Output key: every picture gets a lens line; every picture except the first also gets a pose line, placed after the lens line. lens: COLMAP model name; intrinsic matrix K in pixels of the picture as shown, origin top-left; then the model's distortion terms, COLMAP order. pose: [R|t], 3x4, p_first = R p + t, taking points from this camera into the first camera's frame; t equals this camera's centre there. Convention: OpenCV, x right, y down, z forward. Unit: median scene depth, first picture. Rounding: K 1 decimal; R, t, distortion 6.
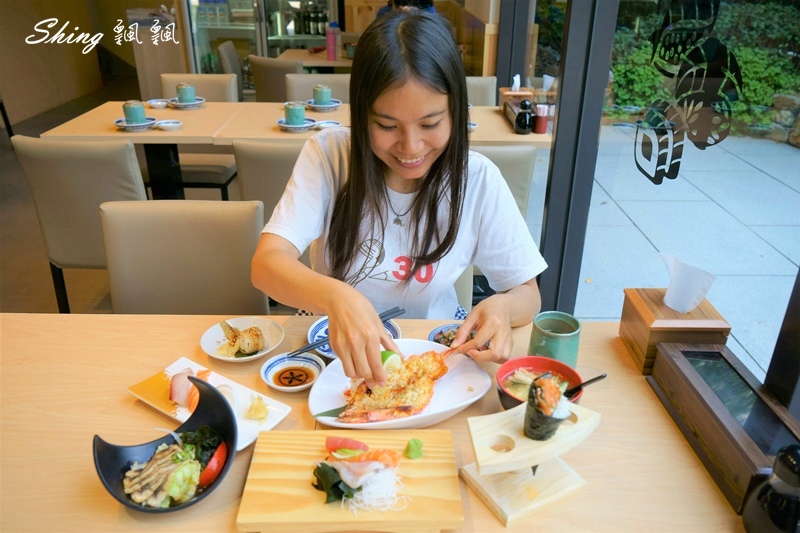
lens RADIAL K [[641.1, 0, 400.0], [0, 641.1, 266.5], [0, 0, 1]] dist [-0.003756, -0.002370]
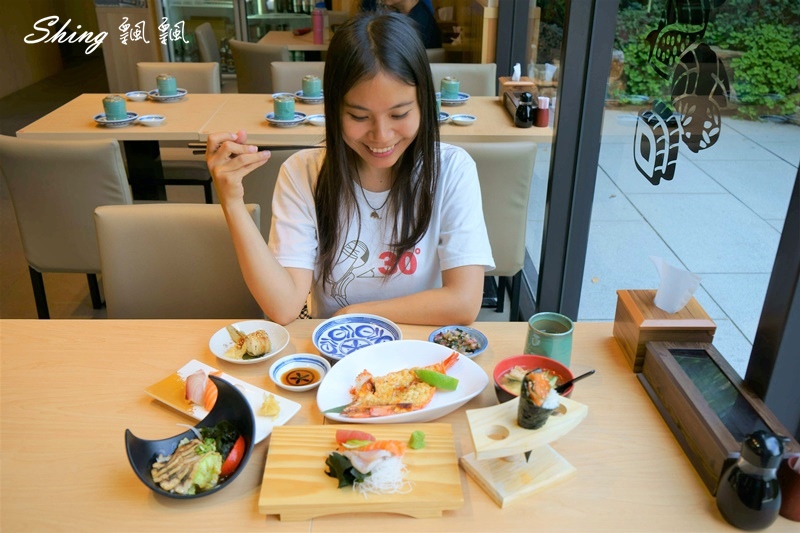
lens RADIAL K [[719.0, 0, 400.0], [0, 719.0, 266.5], [0, 0, 1]] dist [0.006880, 0.006728]
pose [[0.999903, -0.008126, 0.011271, -0.014496], [0.008093, 0.999963, 0.002937, -0.010486], [-0.011294, -0.002845, 0.999932, -0.168743]]
